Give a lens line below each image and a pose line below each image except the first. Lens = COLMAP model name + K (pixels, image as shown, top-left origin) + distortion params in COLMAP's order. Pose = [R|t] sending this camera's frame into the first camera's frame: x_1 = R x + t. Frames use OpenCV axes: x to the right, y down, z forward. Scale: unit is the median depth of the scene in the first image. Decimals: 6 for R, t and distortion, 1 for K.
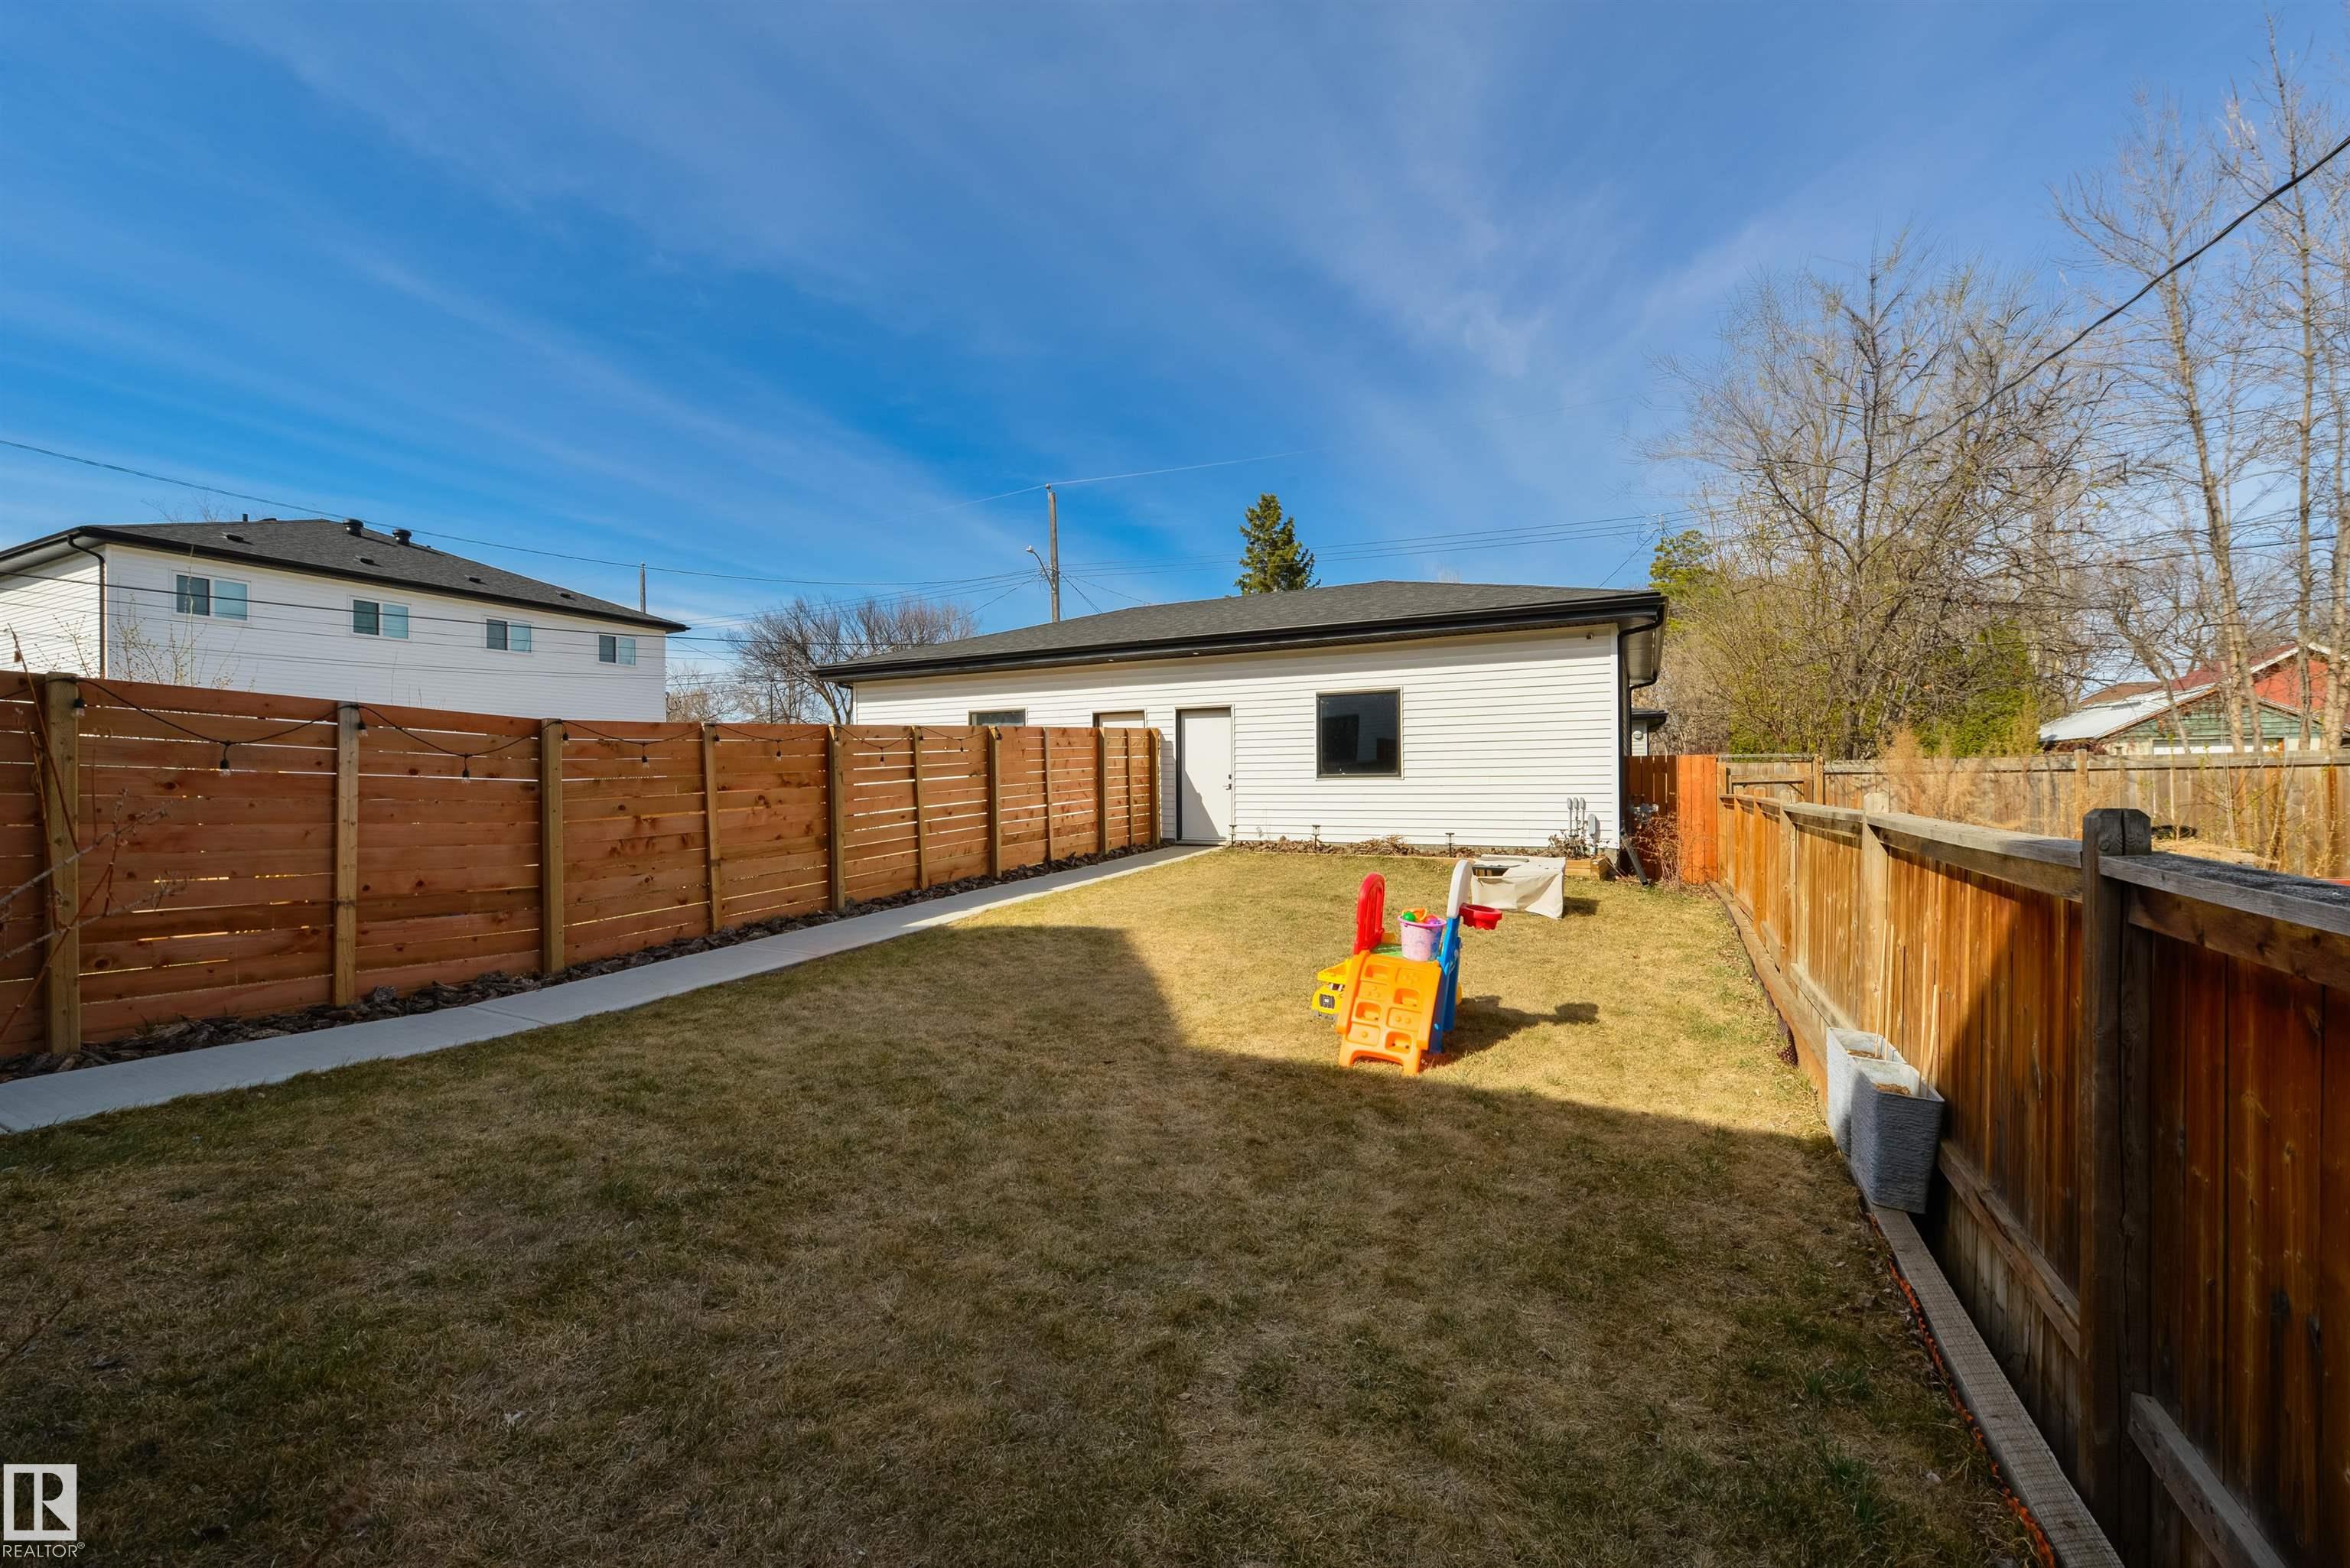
lens RADIAL K [[950.9, 0, 1171.9], [0, 950.9, 782.6], [0, 0, 1]] dist [-0.000368, -0.000353]
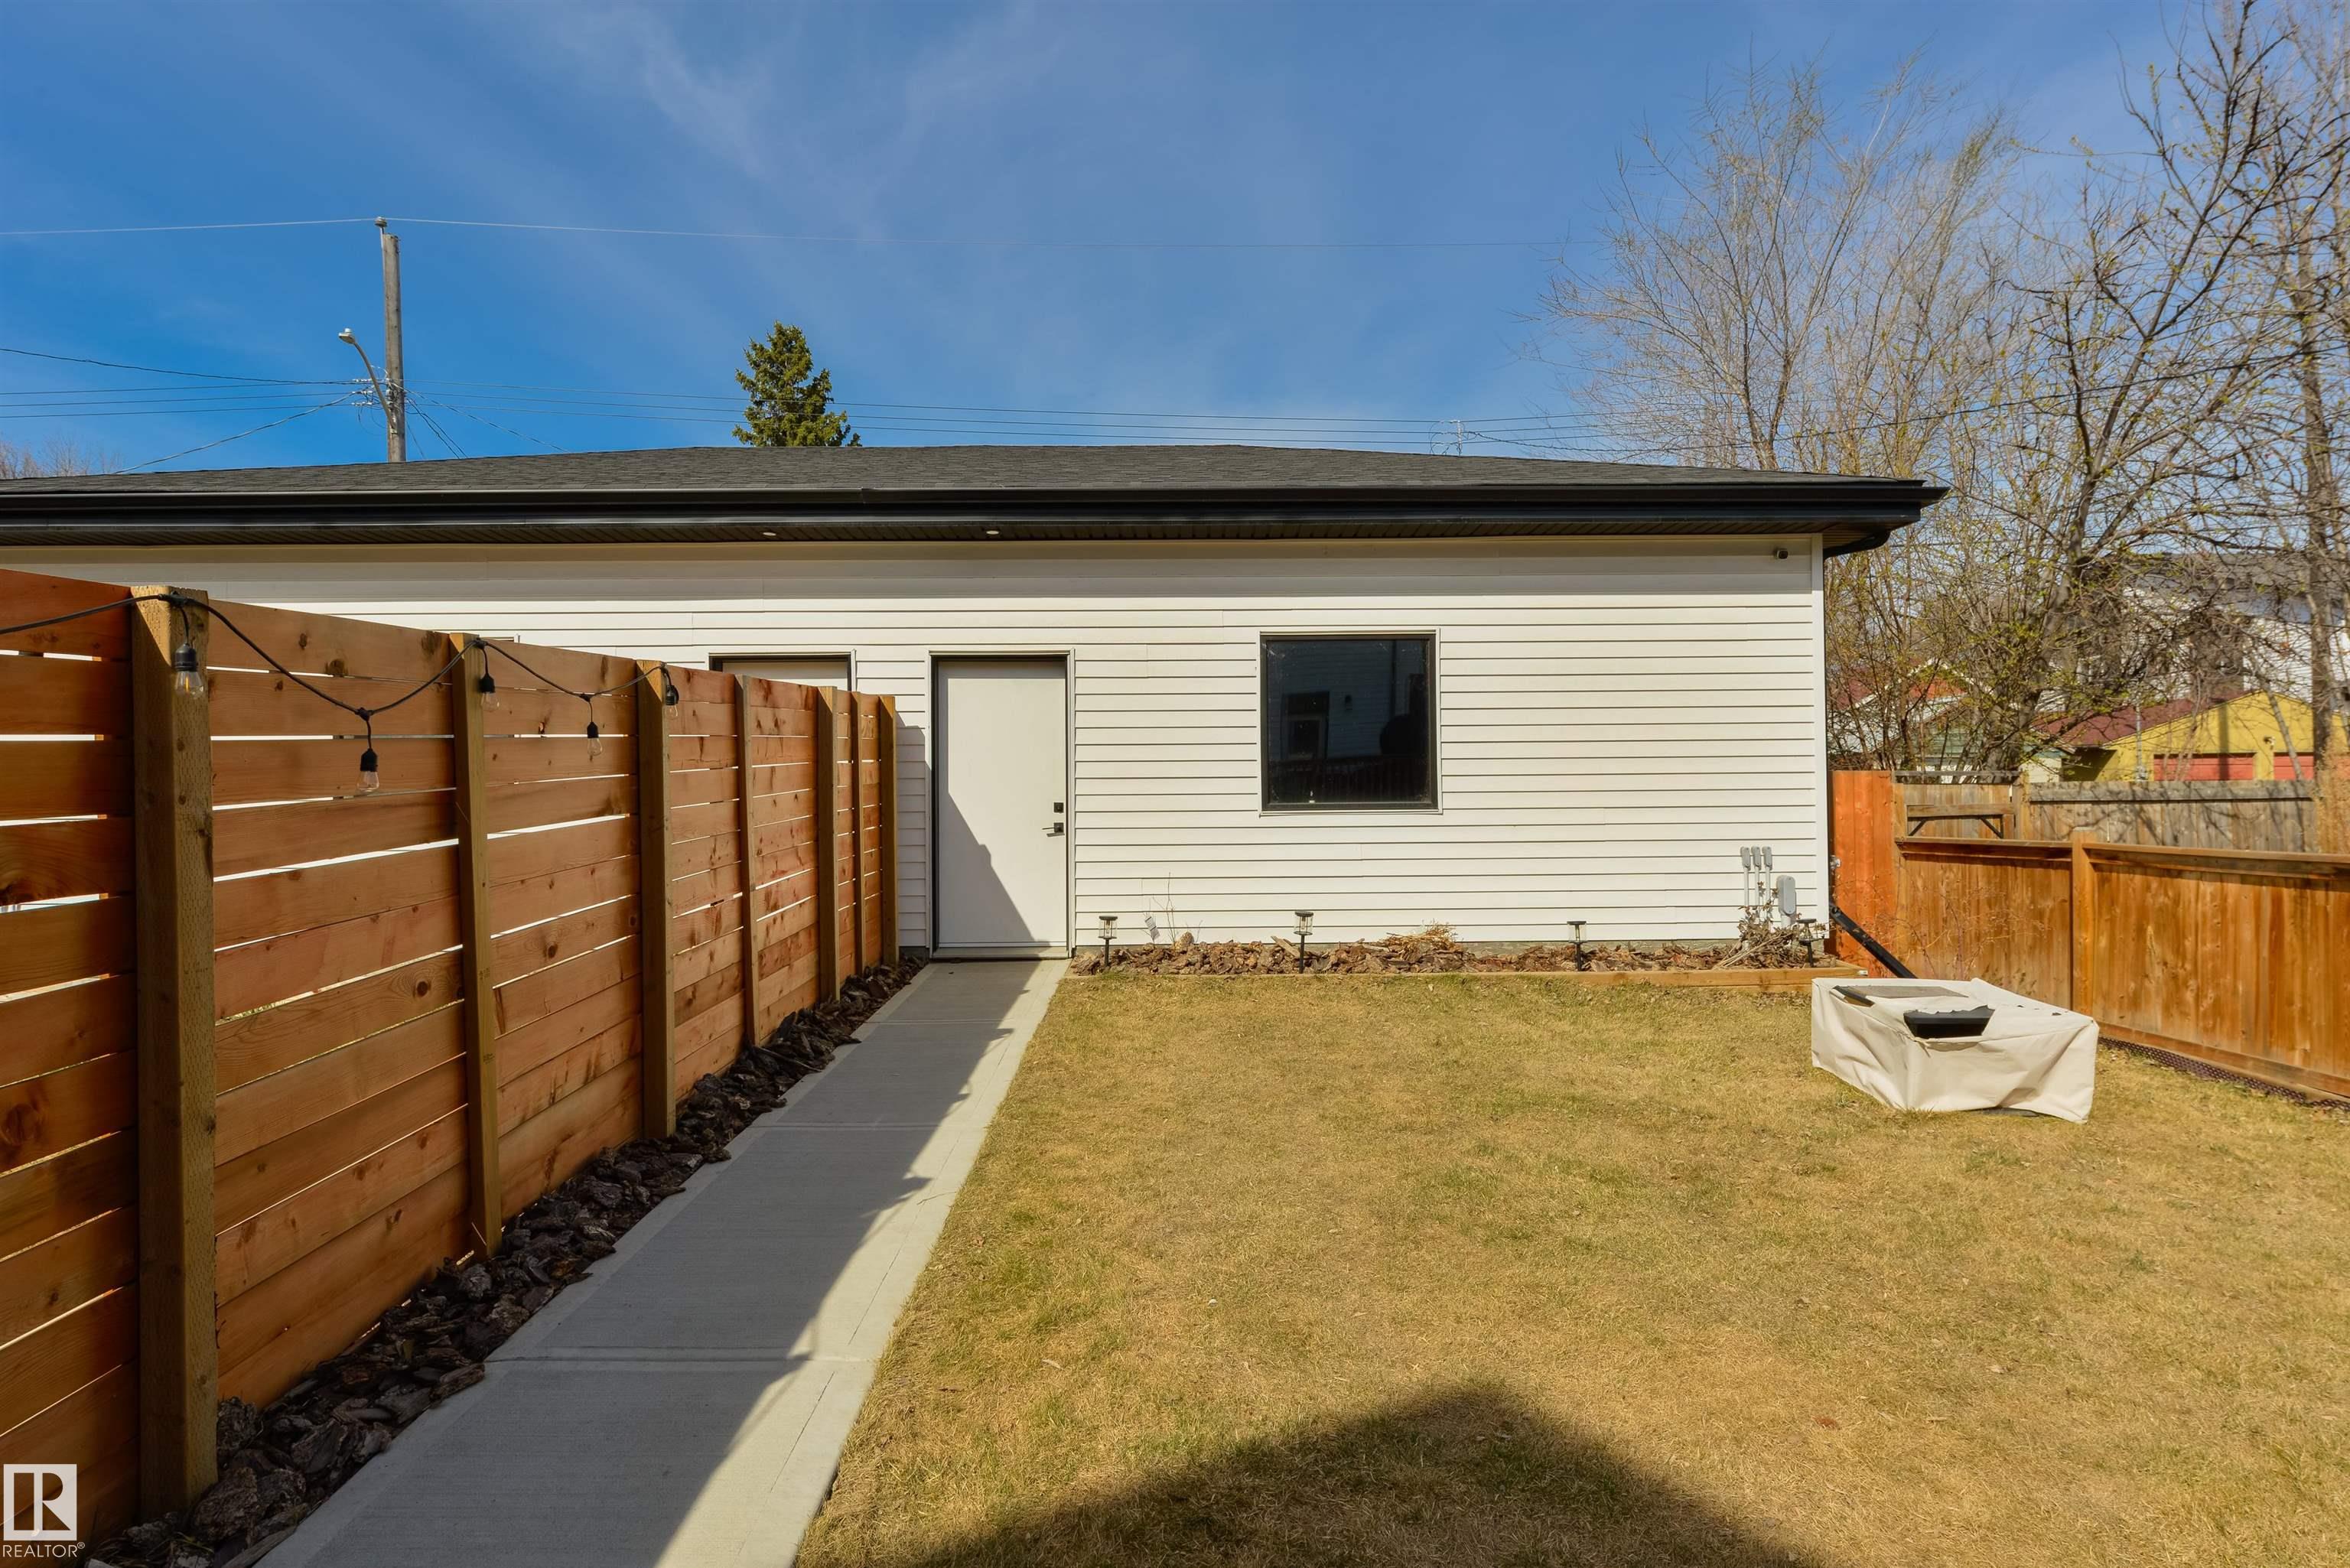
lens RADIAL K [[1294.4, 0, 1175.7], [0, 1294.4, 792.5], [0, 0, 1]] dist [-0.002568, -0.001112]
pose [[0.877006, 0.001124, 0.480479, -0.201232], [0.001524, 0.999986, -0.005121, -0.010411], [-0.480478, 0.005223, 0.876991, 0.444489]]
